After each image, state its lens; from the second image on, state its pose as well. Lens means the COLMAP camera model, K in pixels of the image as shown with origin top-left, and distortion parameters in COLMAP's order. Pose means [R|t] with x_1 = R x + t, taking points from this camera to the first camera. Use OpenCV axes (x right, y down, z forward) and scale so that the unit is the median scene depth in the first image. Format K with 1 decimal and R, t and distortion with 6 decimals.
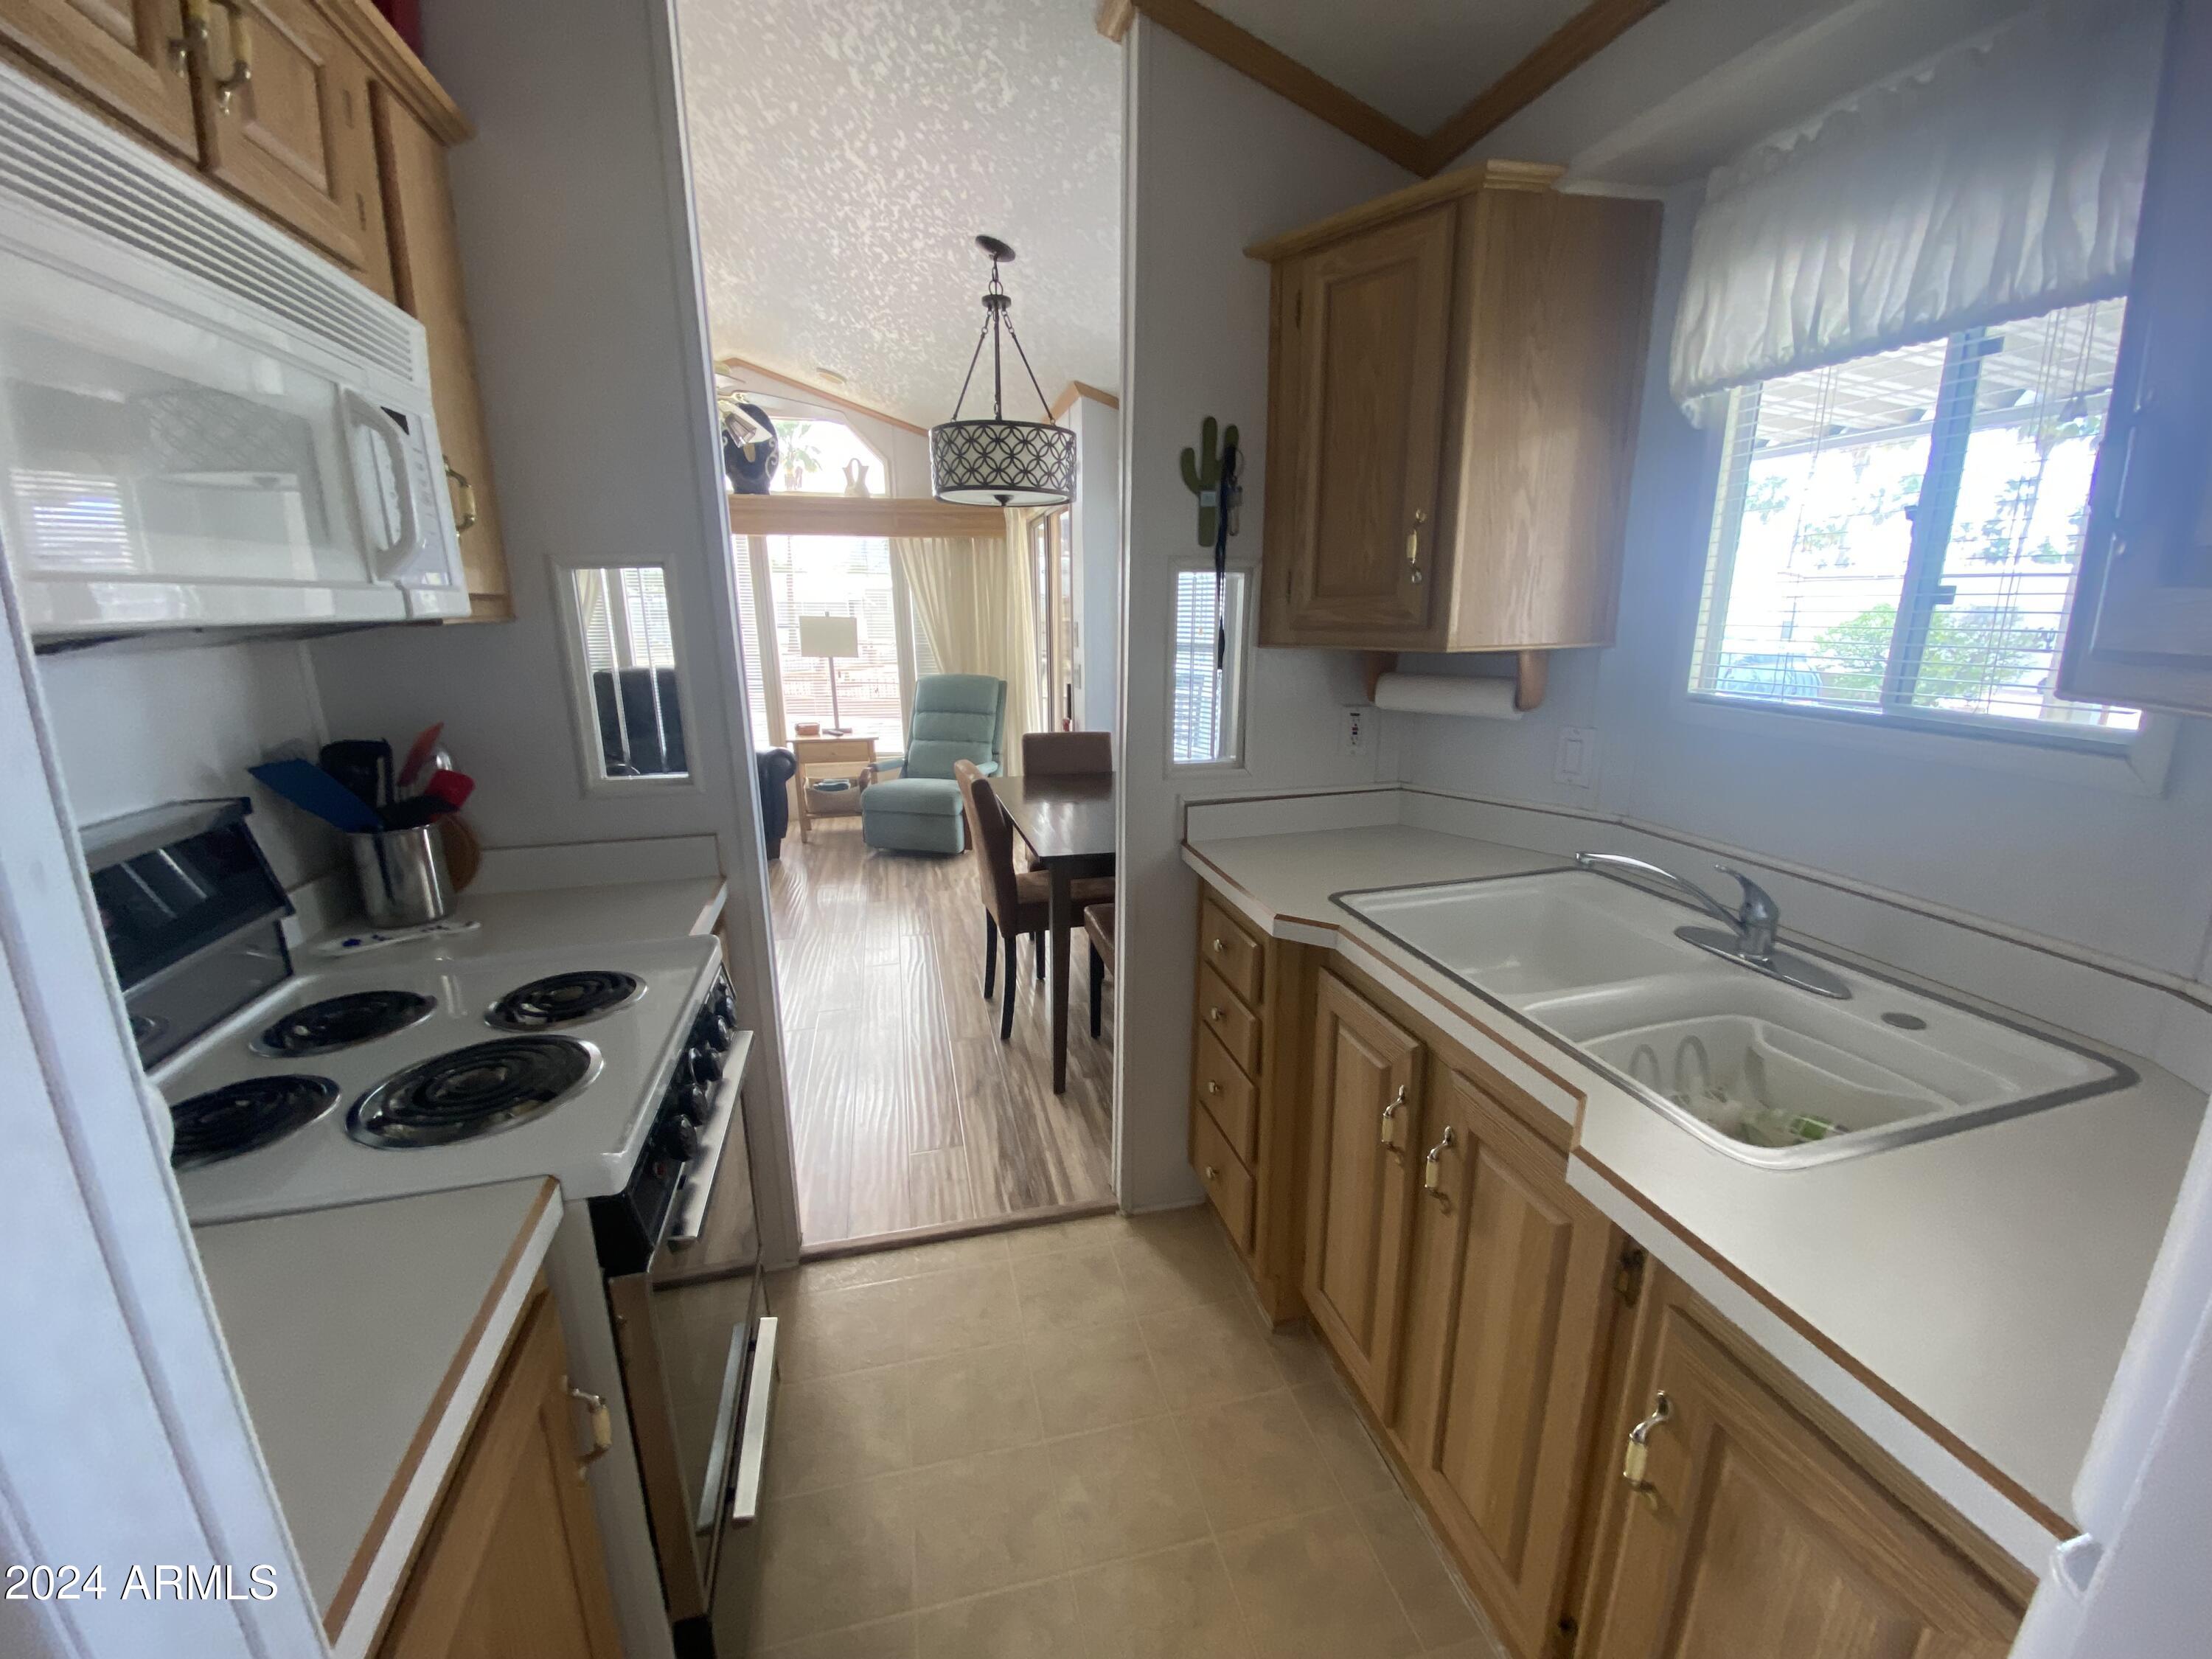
lens RADIAL K [[884.6, 0, 1109.3], [0, 884.6, 826.2], [0, 0, 1]] dist [0.024181, -0.022677]
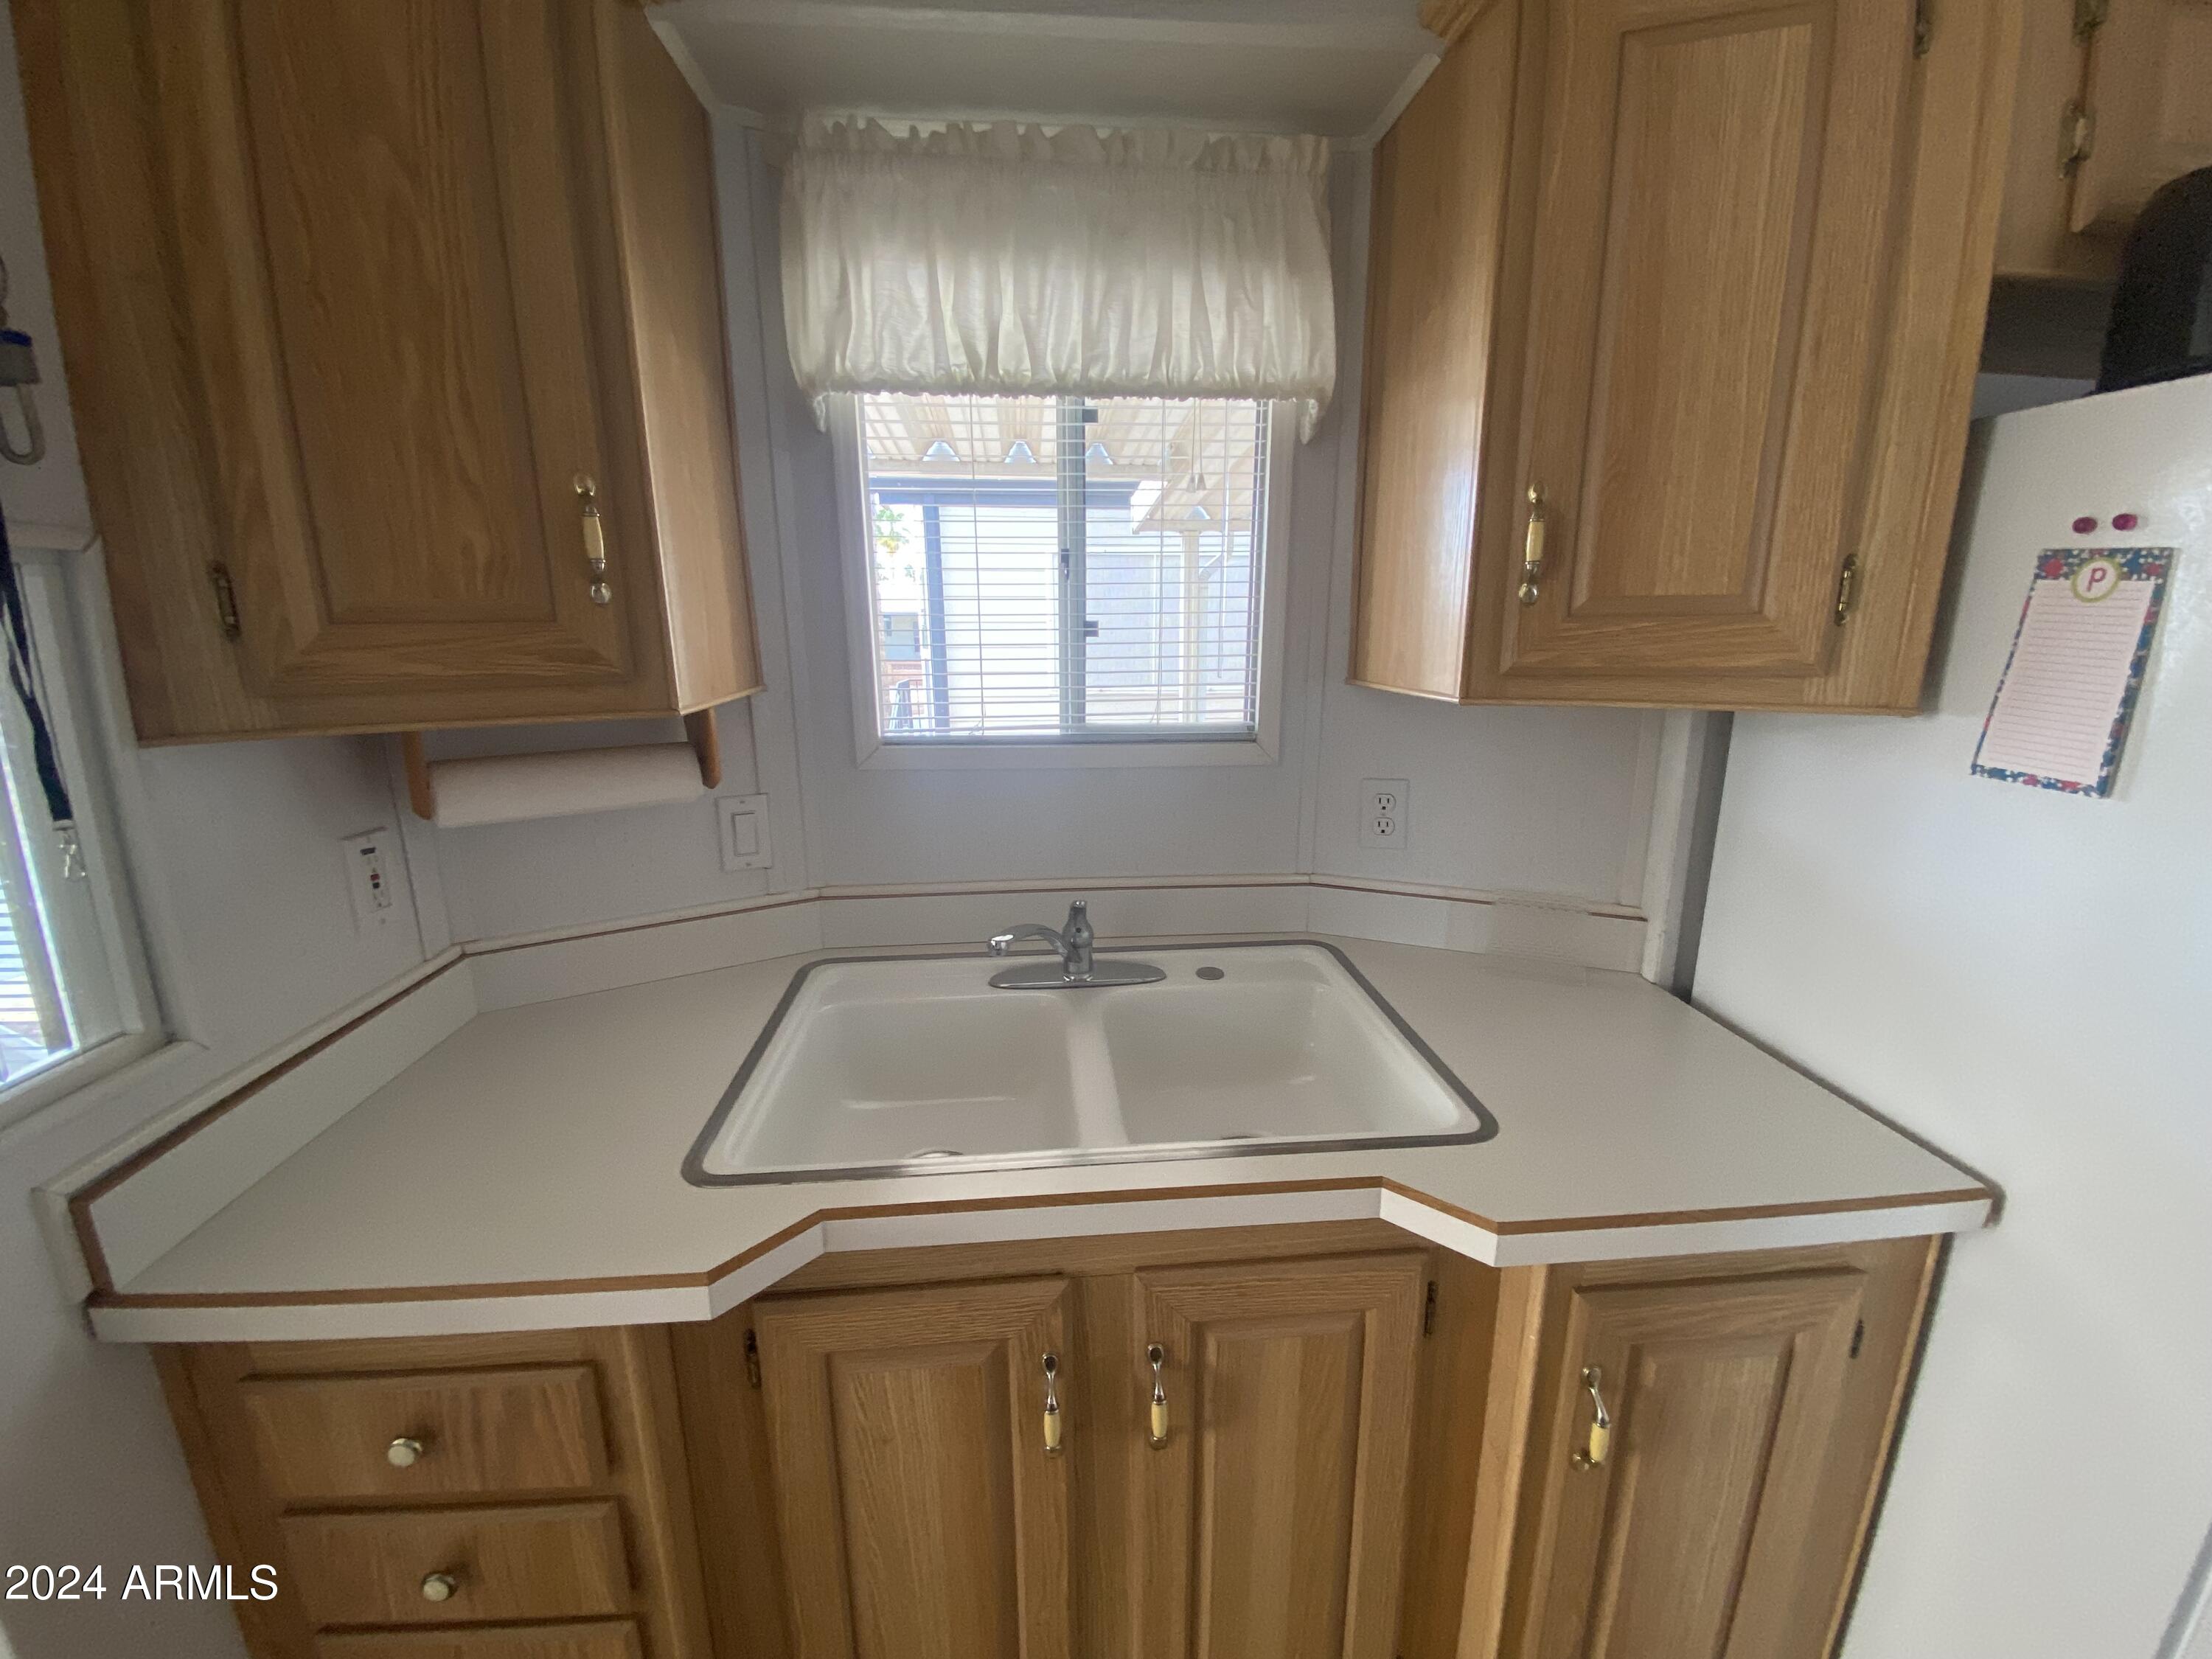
lens RADIAL K [[879.0, 0, 1097.1], [0, 879.0, 828.5], [0, 0, 1]] dist [0.017423, -0.021540]
pose [[0.162648, -0.215373, 0.962892, -0.219267], [0.242839, 0.954606, 0.172500, -0.191559], [-0.956334, 0.205771, 0.207566, 0.752711]]
